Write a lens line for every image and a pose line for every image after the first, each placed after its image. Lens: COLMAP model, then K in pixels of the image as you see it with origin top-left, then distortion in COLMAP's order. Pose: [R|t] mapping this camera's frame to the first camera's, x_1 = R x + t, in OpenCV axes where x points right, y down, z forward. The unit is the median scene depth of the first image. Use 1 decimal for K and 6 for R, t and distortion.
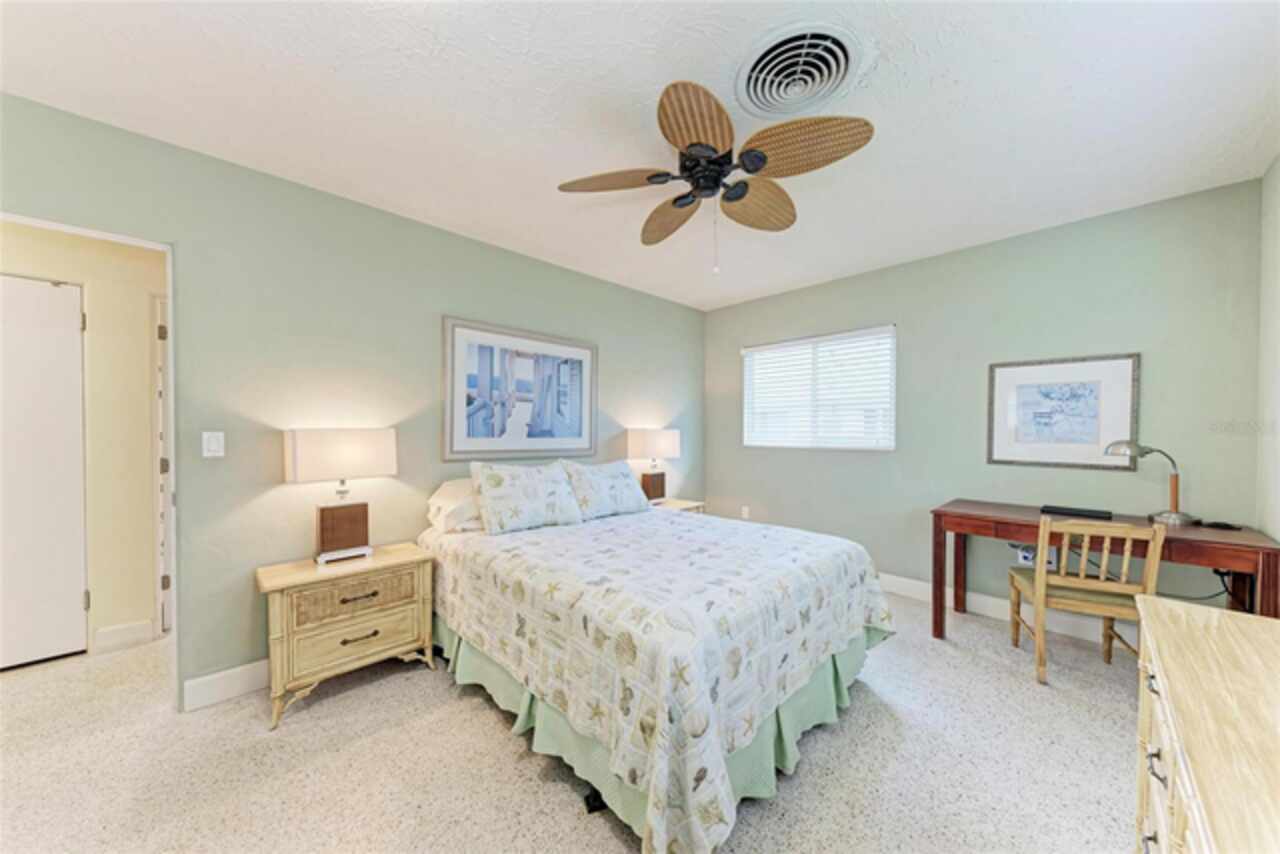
lens RADIAL K [[442.1, 0, 642.6], [0, 442.1, 433.3], [0, 0, 1]] dist [0.011672, -0.000214]
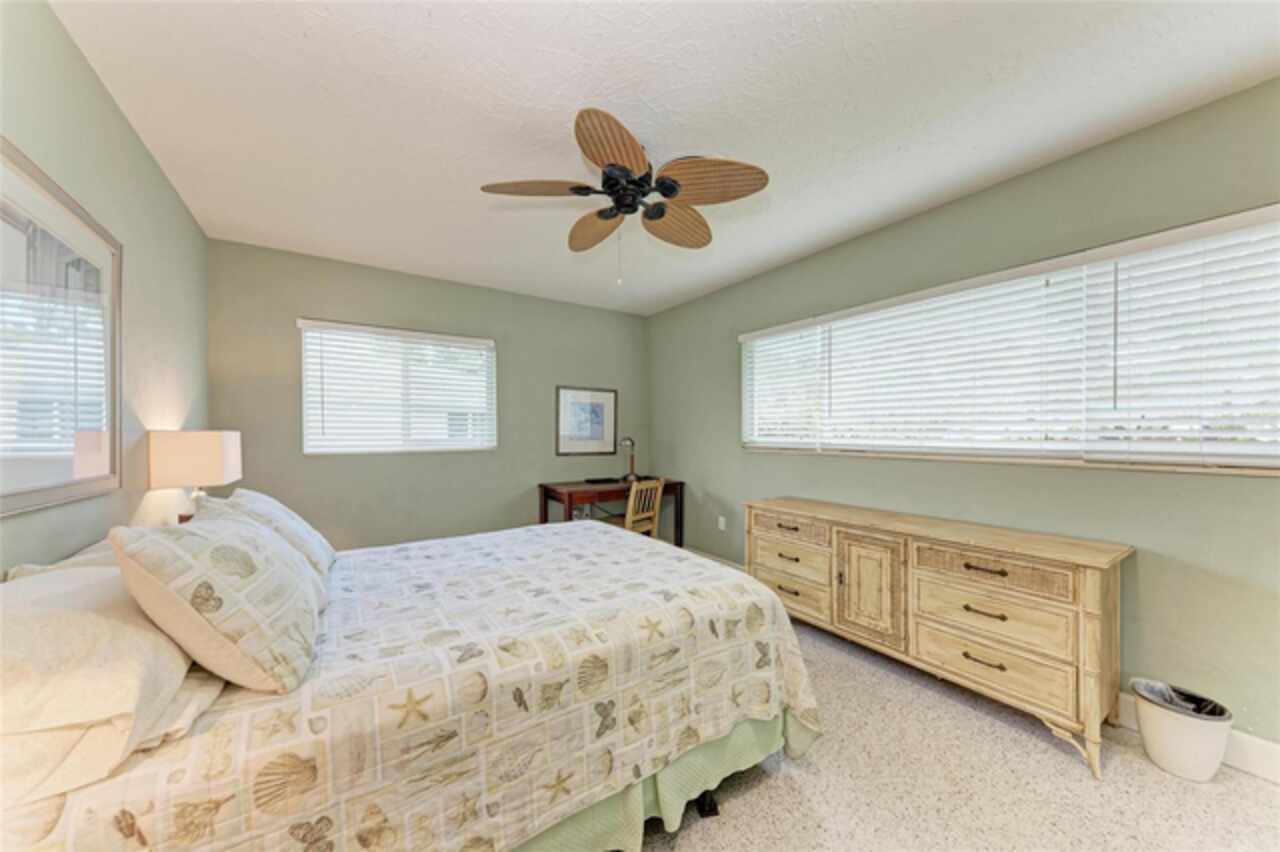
lens RADIAL K [[442.1, 0, 642.6], [0, 442.1, 432.3], [0, 0, 1]] dist [0.011672, -0.000214]
pose [[0.177895, -0.001452, 0.984048, -0.762954], [0.010442, 0.999945, -0.000412, -0.003336], [-0.983994, 0.010348, 0.177901, 0.660916]]
